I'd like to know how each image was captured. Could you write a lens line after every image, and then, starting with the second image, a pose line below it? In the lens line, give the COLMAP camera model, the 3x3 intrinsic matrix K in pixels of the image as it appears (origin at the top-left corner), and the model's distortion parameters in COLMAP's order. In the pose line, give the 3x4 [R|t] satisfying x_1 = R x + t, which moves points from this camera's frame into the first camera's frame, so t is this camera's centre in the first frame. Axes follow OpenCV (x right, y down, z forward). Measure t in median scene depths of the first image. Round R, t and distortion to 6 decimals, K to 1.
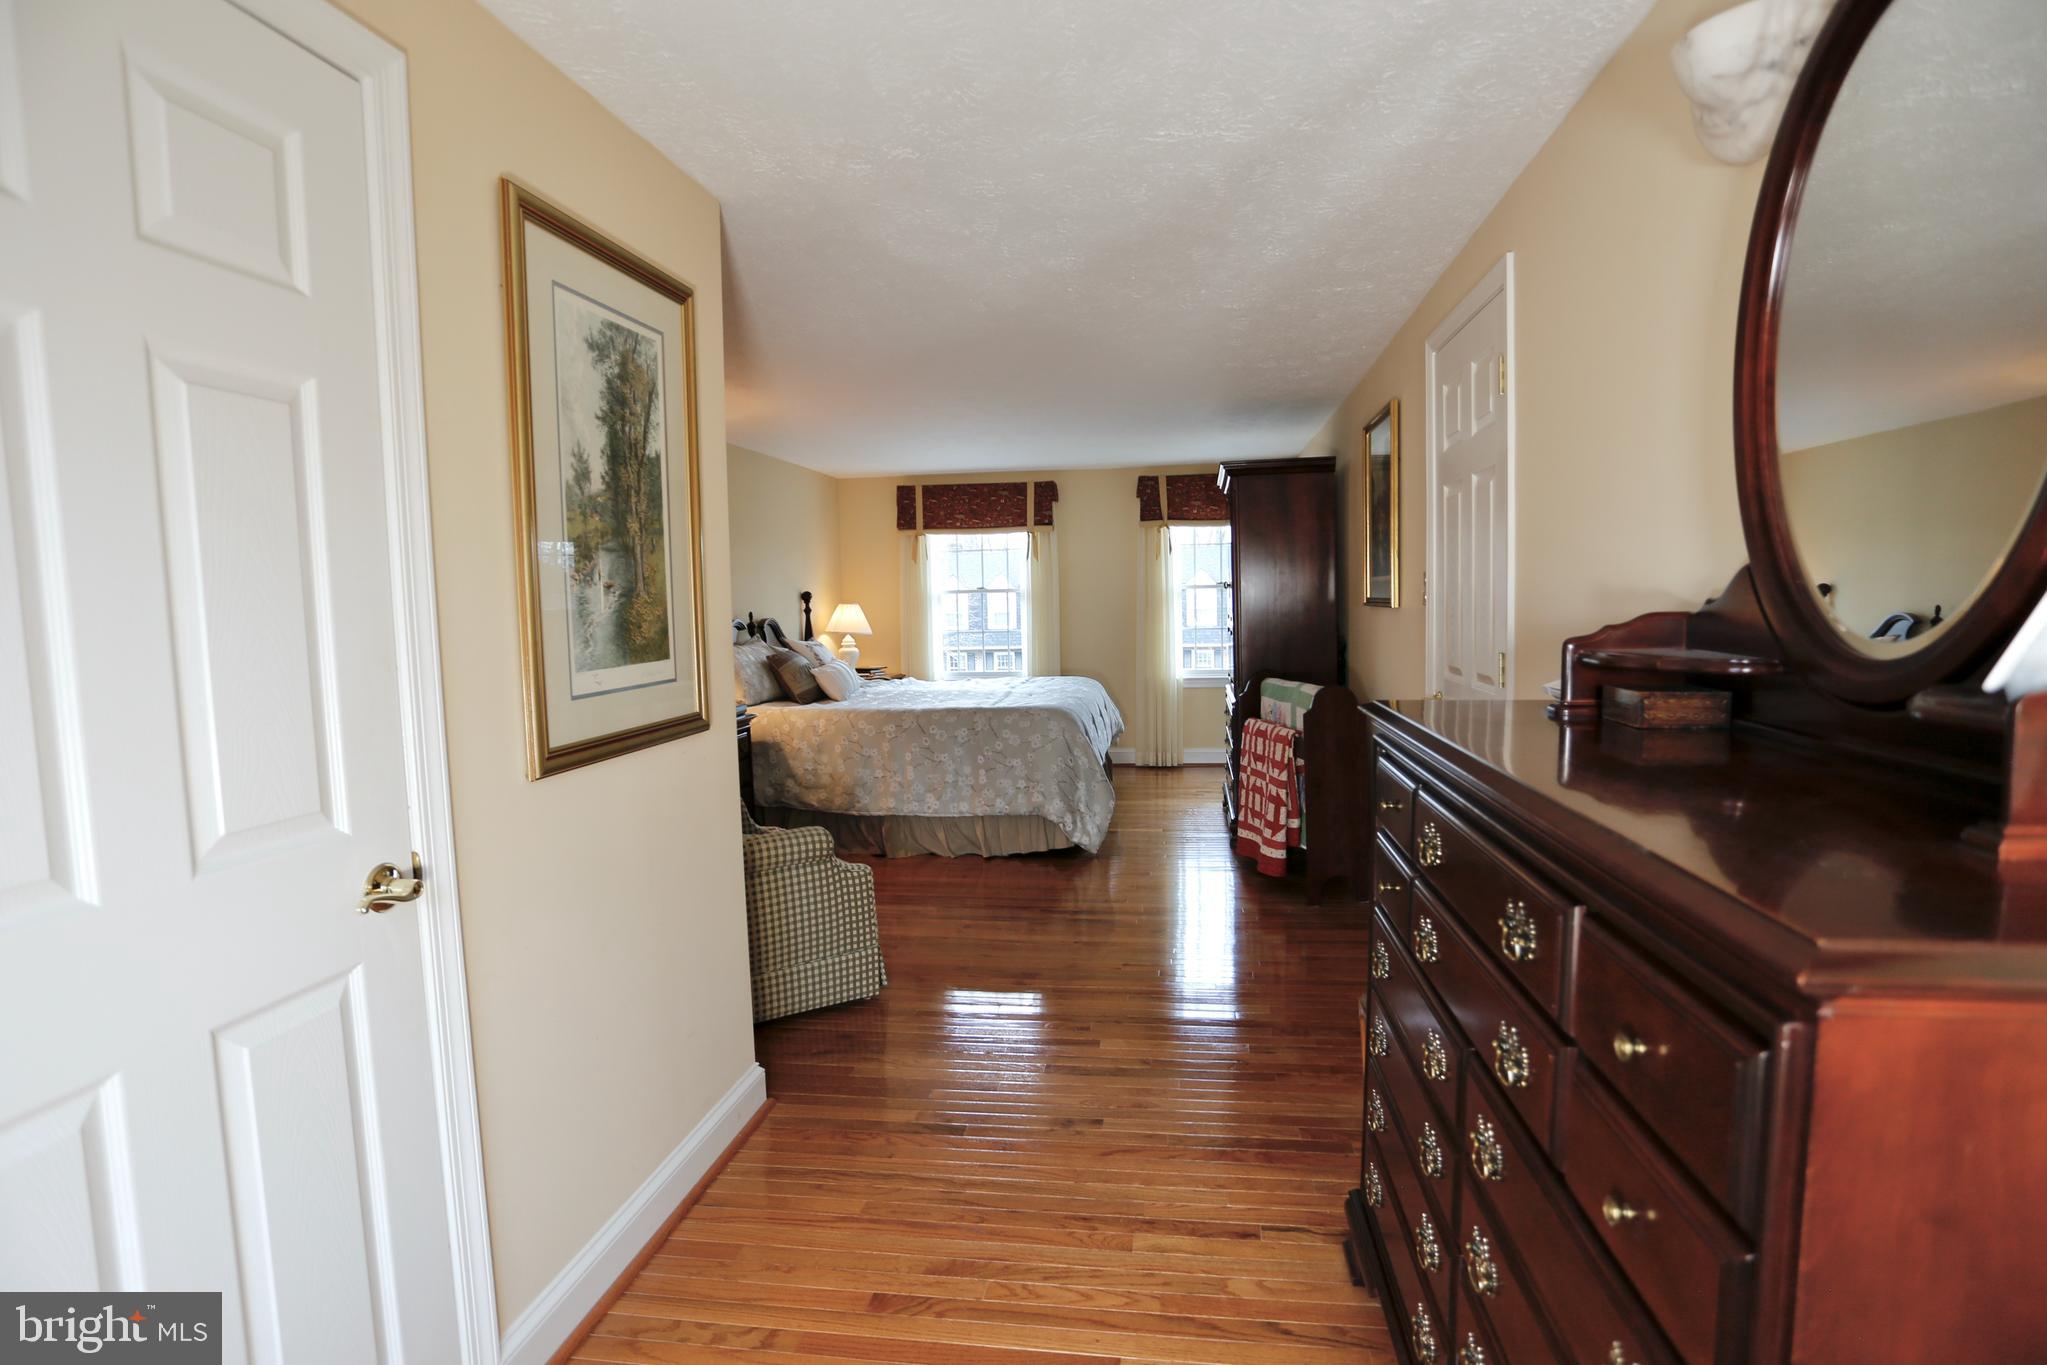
lens RADIAL K [[994.1, 0, 1034.7], [0, 994.1, 677.1], [0, 0, 1]] dist [-0.078841, 0.038532]
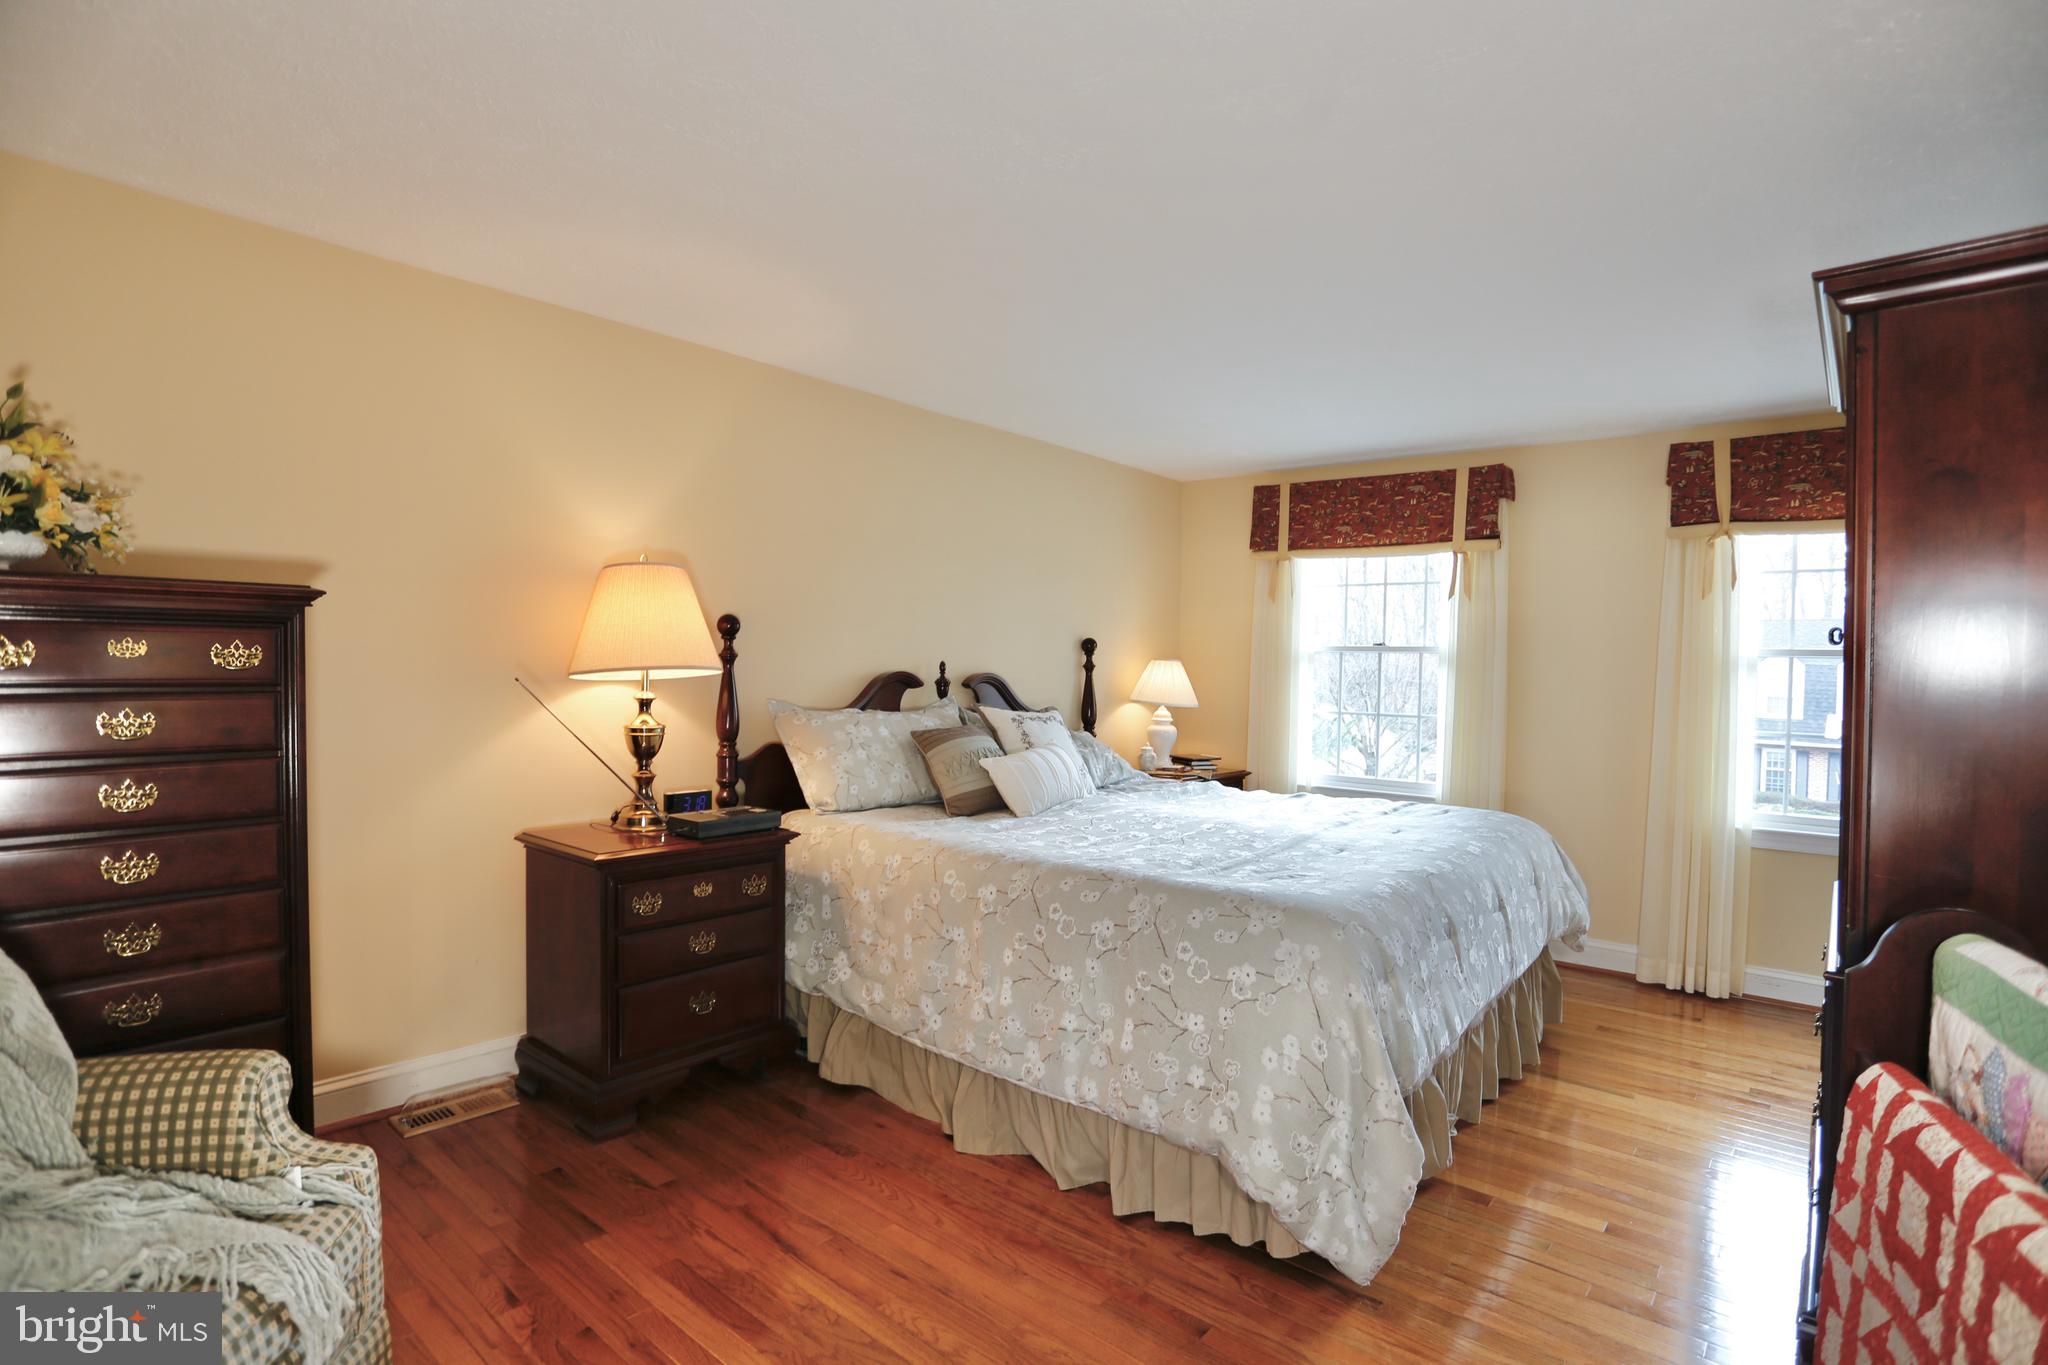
lens RADIAL K [[994.6, 0, 1035.2], [0, 994.6, 677.1], [0, 0, 1]] dist [-0.078841, 0.038532]
pose [[0.850708, 0.045373, -0.523677, 0.092555], [-0.080043, 0.995831, -0.043747, -0.026275], [0.519509, 0.079133, 0.850793, 0.387191]]
